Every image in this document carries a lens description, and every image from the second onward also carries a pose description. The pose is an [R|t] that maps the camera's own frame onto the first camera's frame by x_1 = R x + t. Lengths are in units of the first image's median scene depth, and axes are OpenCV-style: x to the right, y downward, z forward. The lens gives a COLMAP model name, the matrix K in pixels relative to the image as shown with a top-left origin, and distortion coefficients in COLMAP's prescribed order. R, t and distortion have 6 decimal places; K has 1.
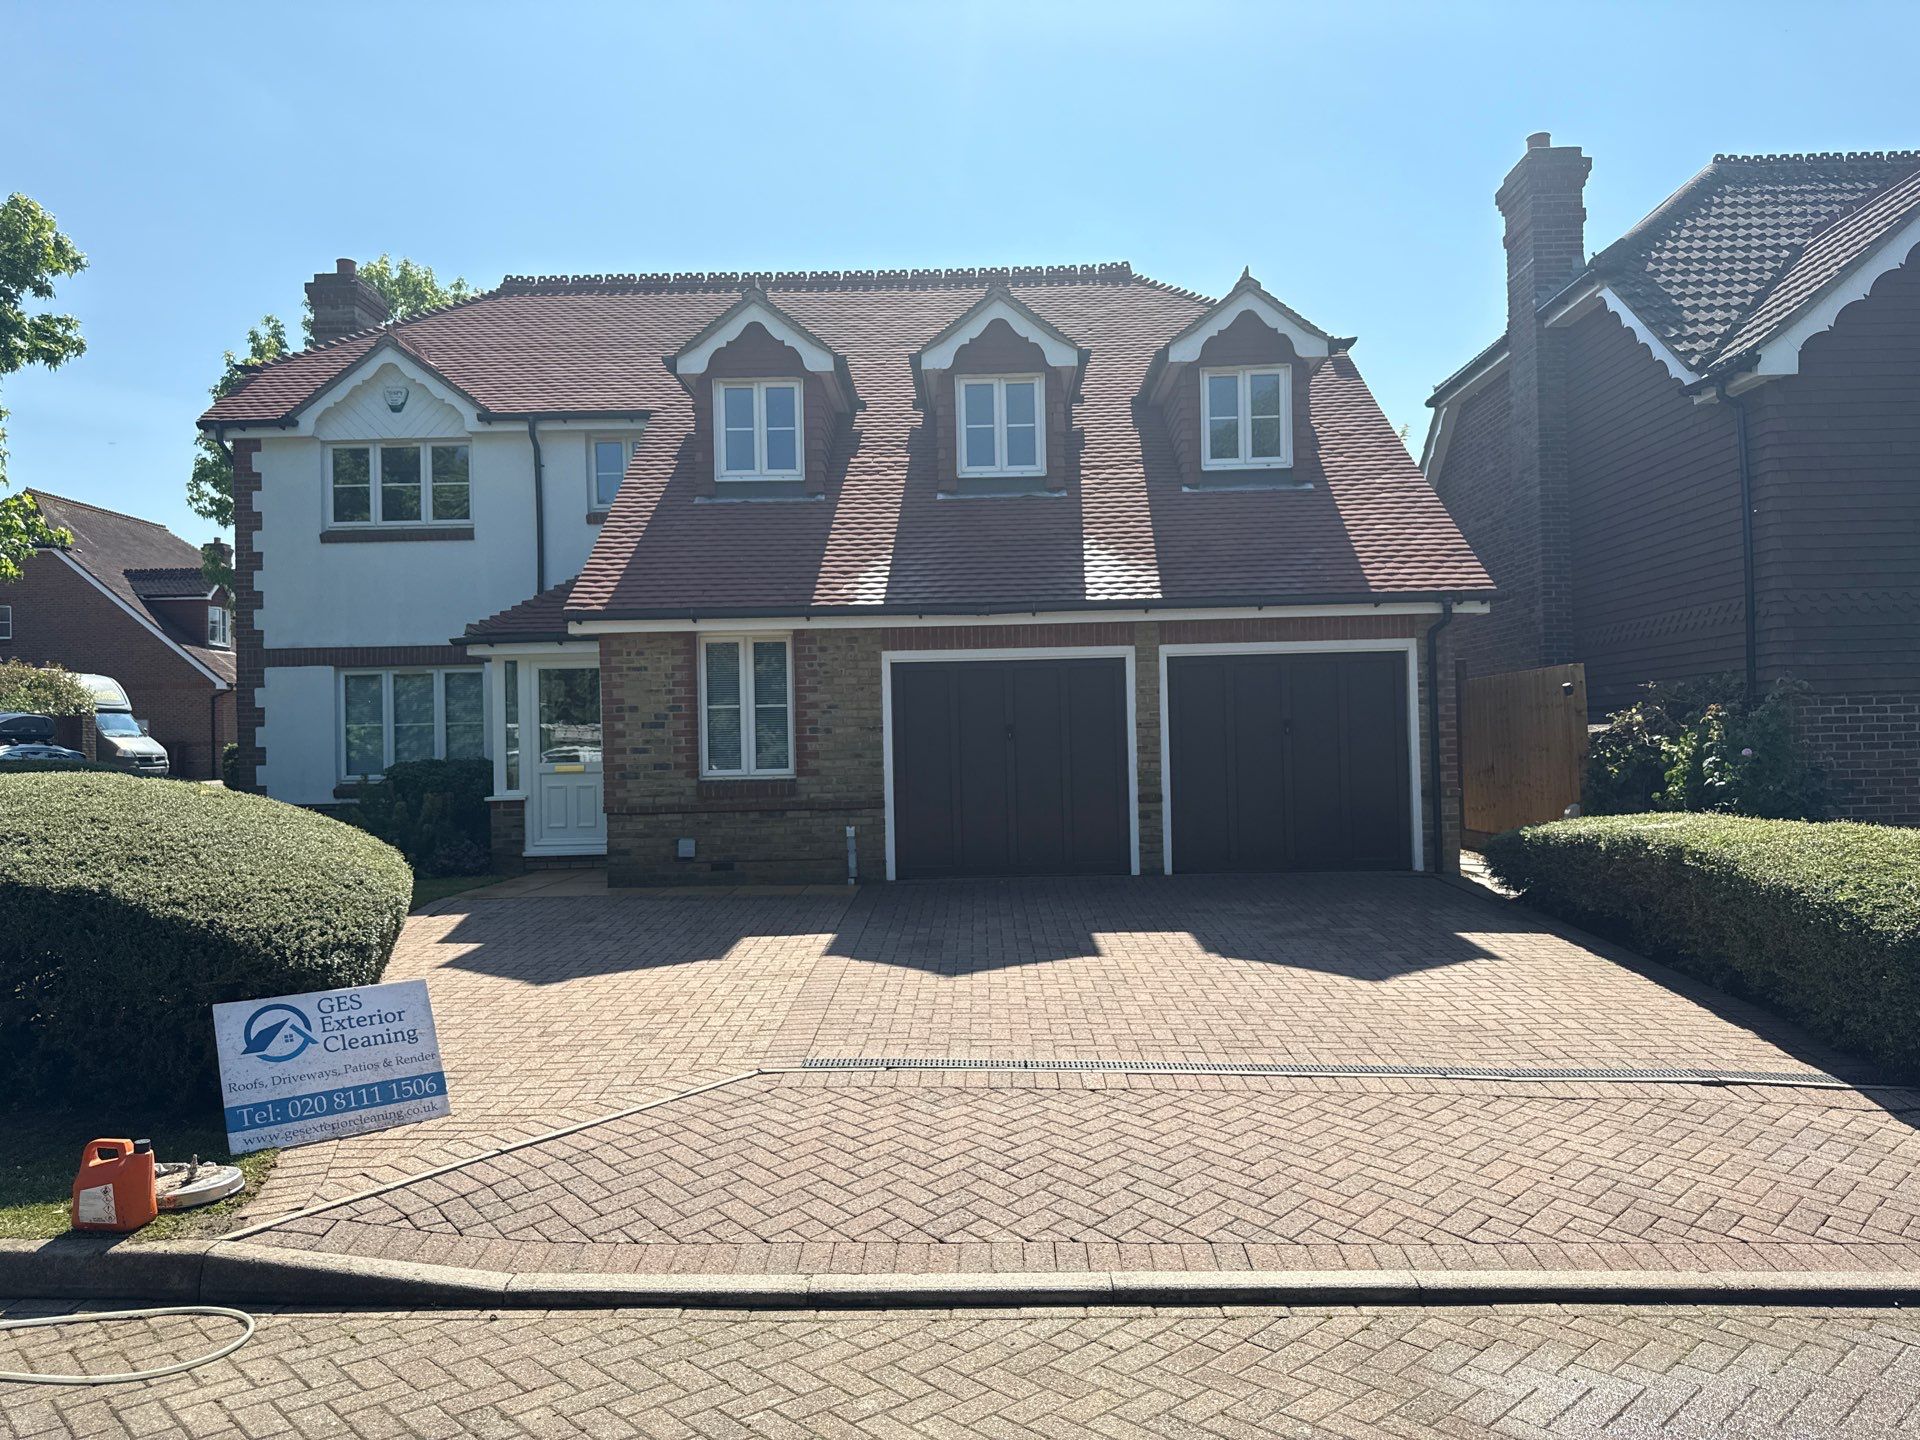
lens RADIAL K [[1354.8, 0, 972.4], [0, 1354.8, 735.1], [0, 0, 1]] dist [0.046389, -0.055704]
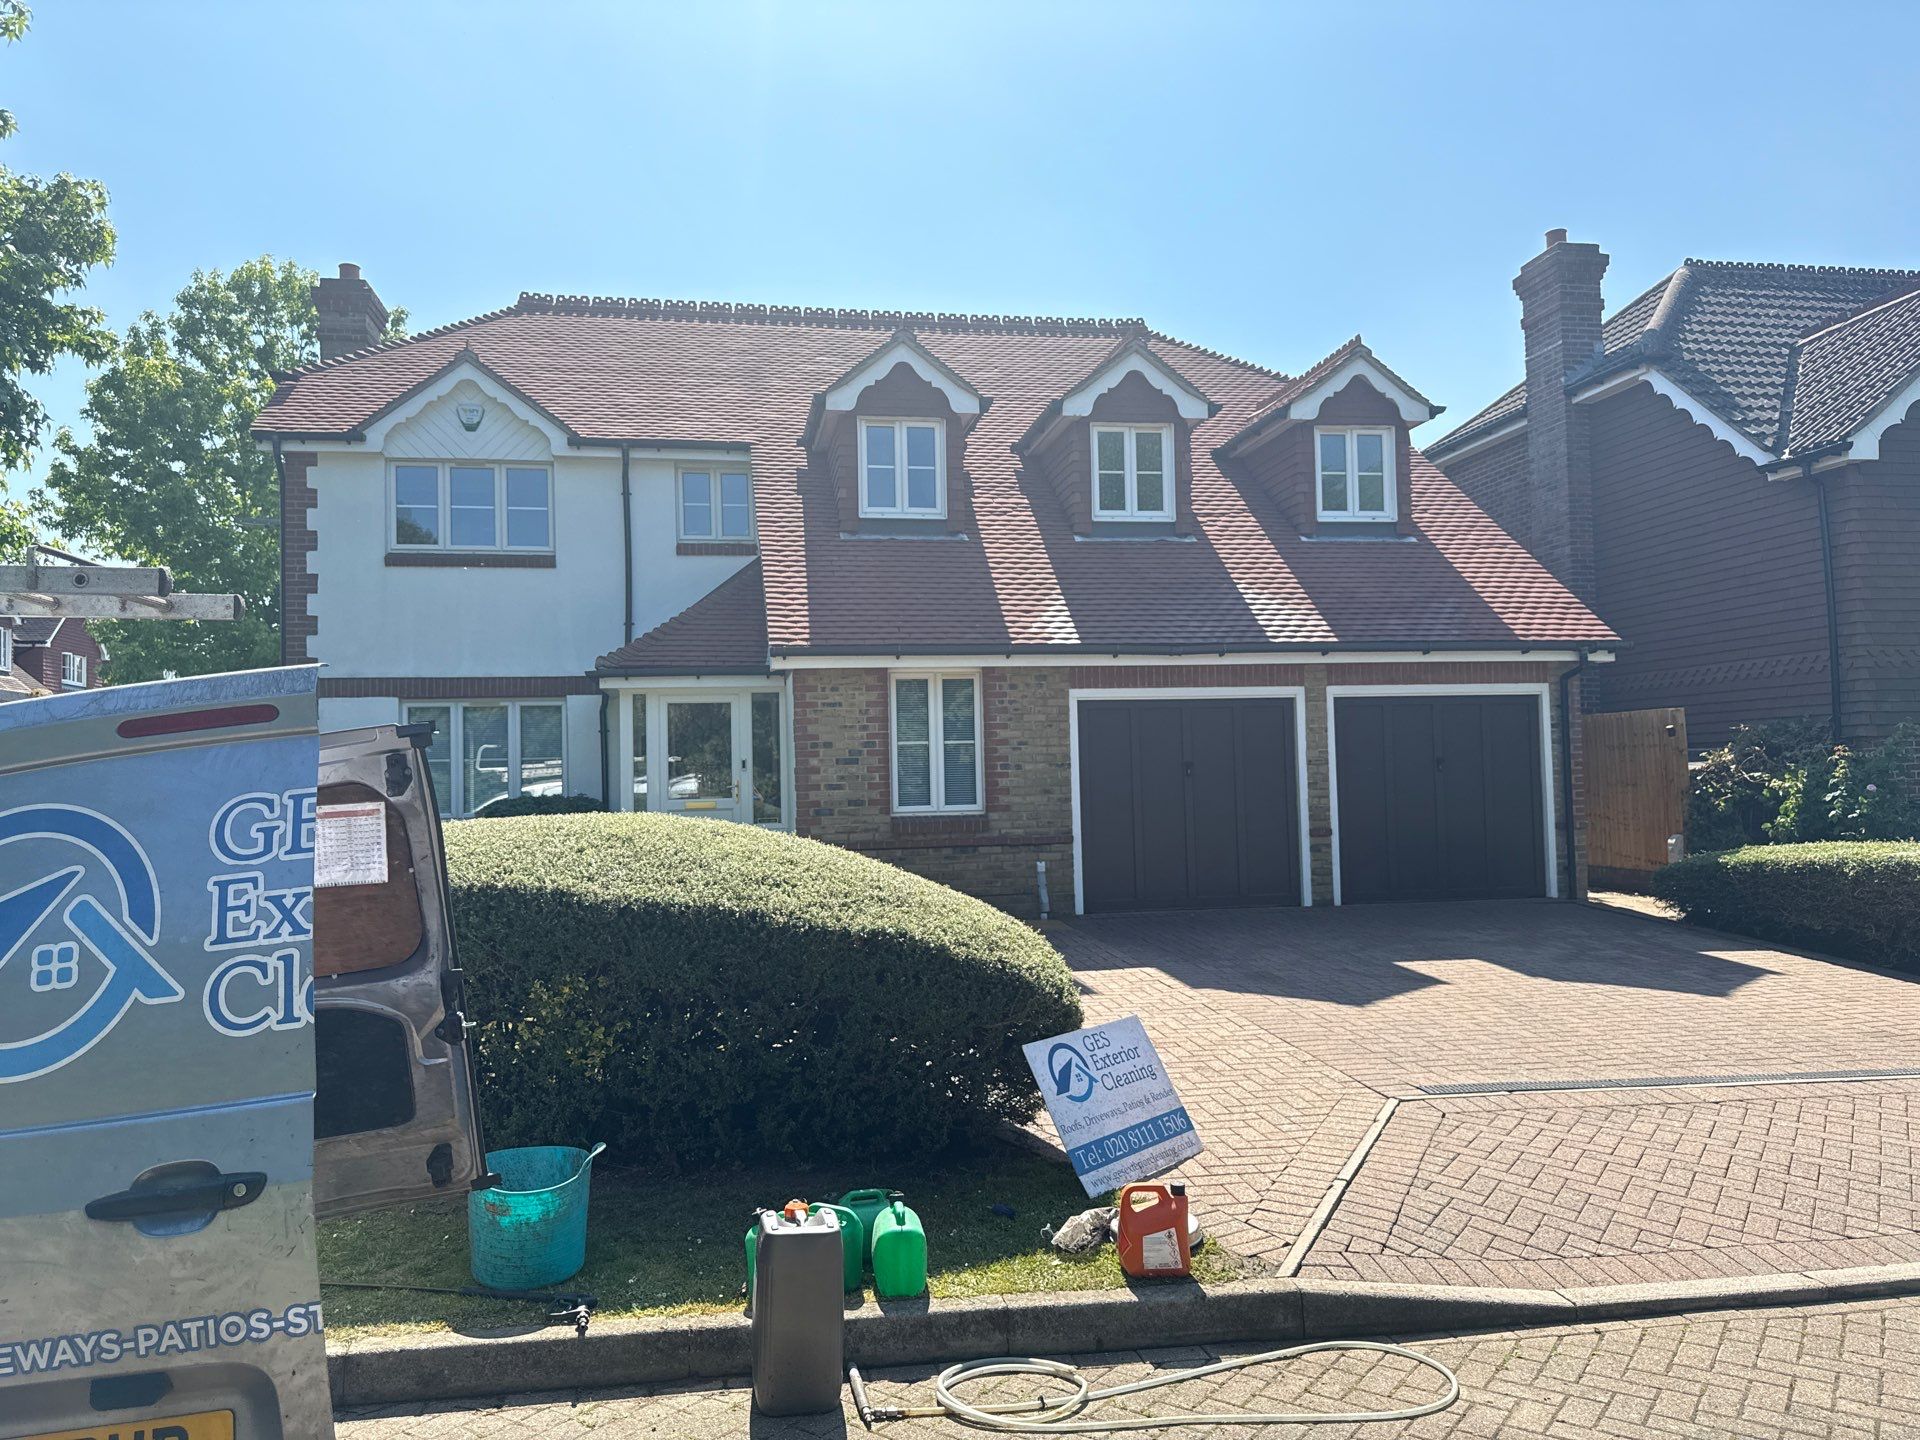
lens RADIAL K [[1354.8, 0, 947.4], [0, 1354.8, 730.0], [0, 0, 1]] dist [0.046389, -0.055704]
pose [[0.983297, 0.006199, 0.181904, -0.343711], [-0.001043, 0.999595, -0.028427, -0.002163], [-0.182007, 0.027762, 0.982905, 0.014108]]
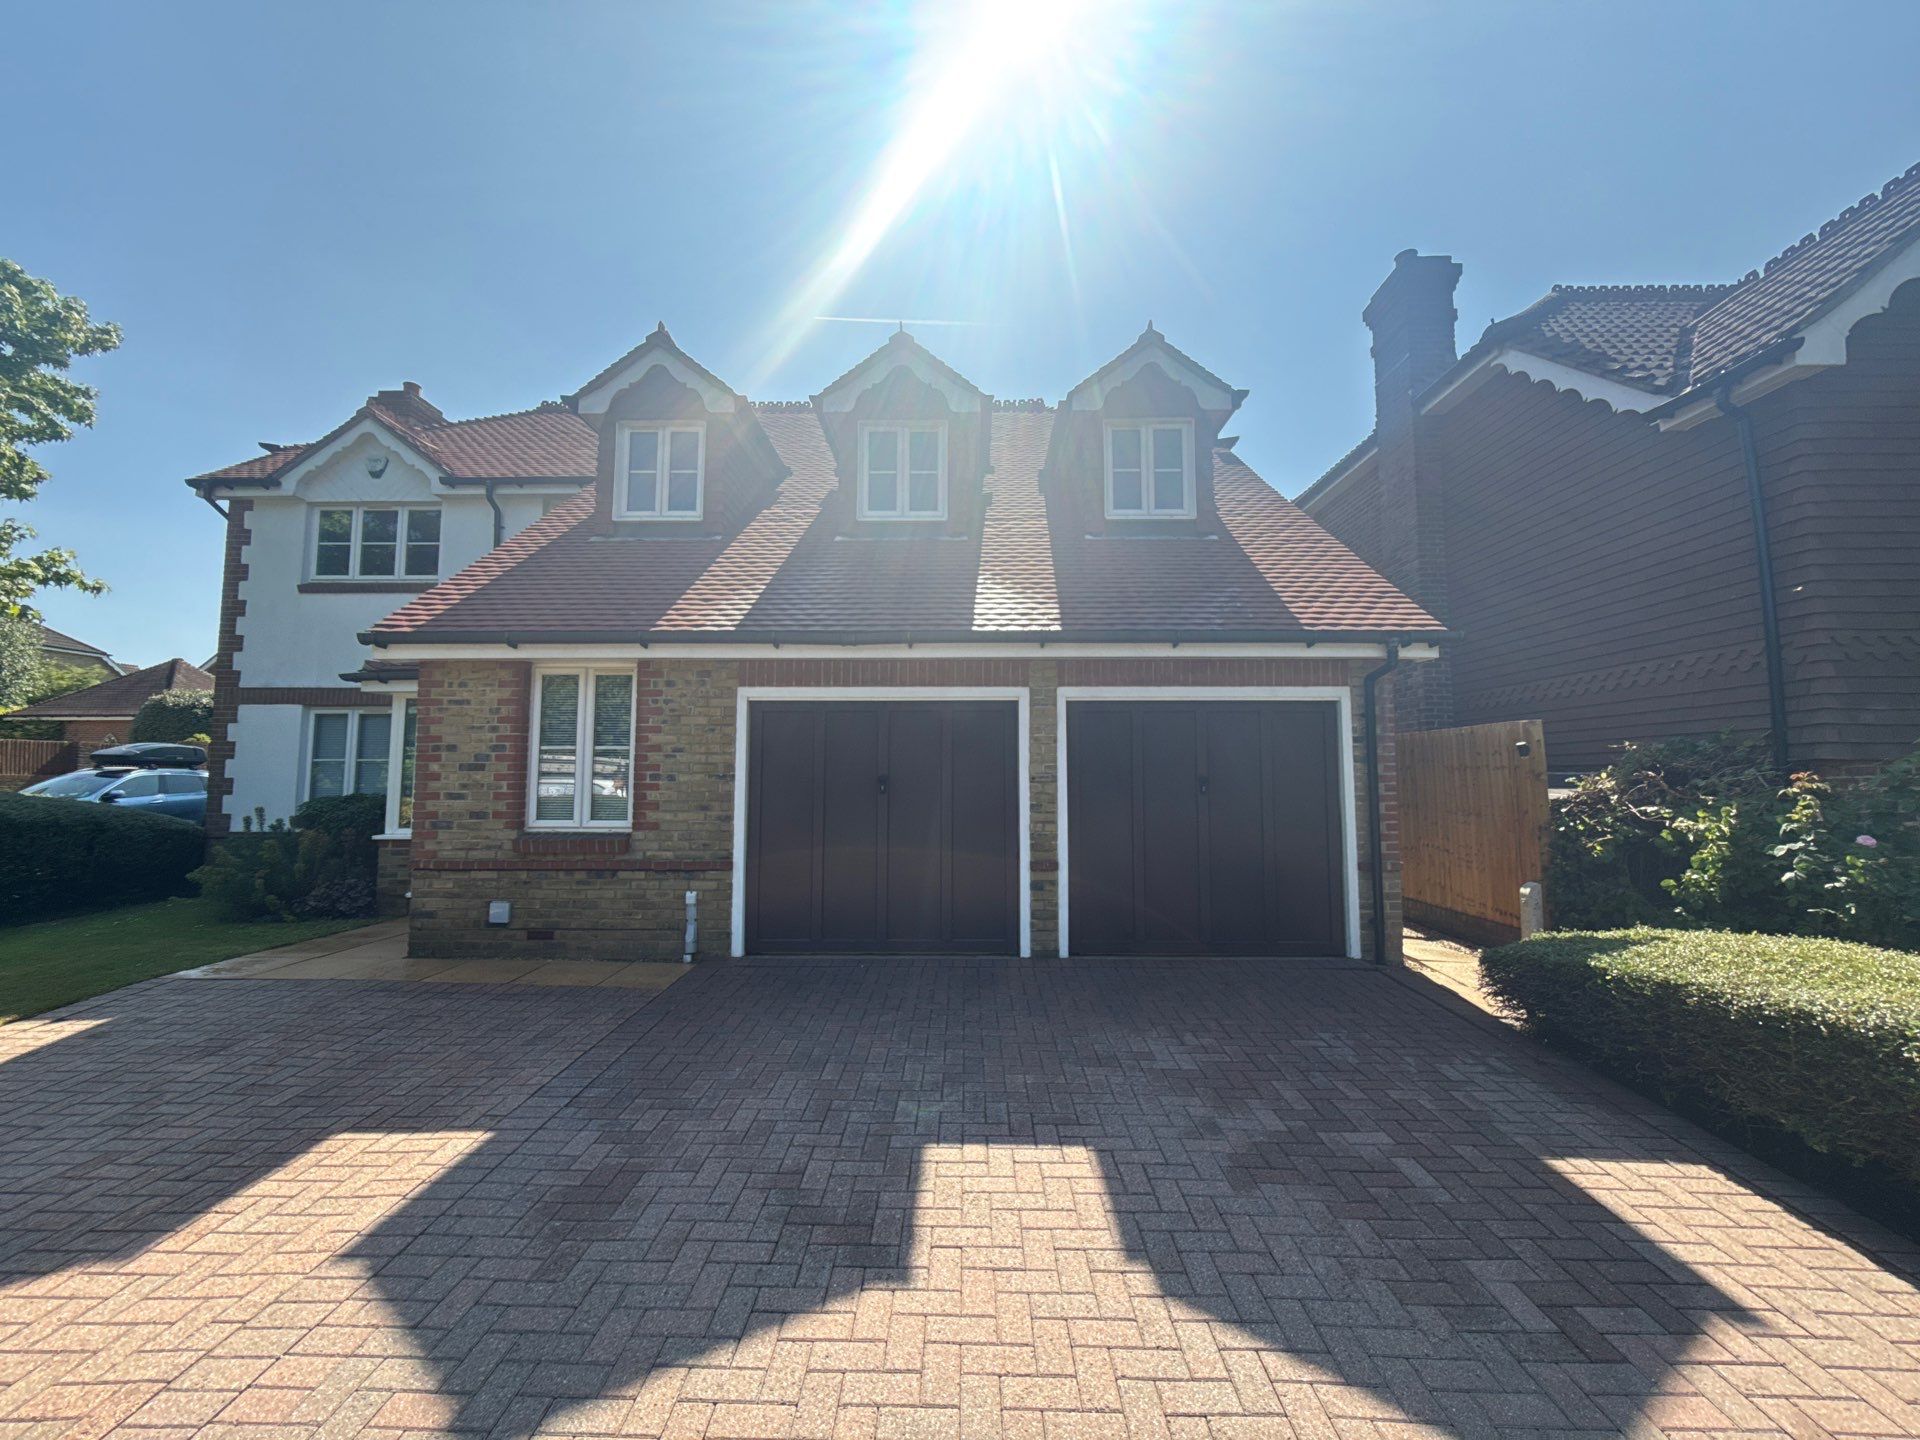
lens RADIAL K [[766.0, 0, 963.7], [0, 766.0, 719.7], [0, 0, 1]] dist [-0.011658, 0.005115]
pose [[0.999757, 0.021773, -0.003355, 0.080528], [-0.021953, 0.997394, -0.068728, -0.010964], [0.001850, 0.068785, 0.997630, 0.511854]]
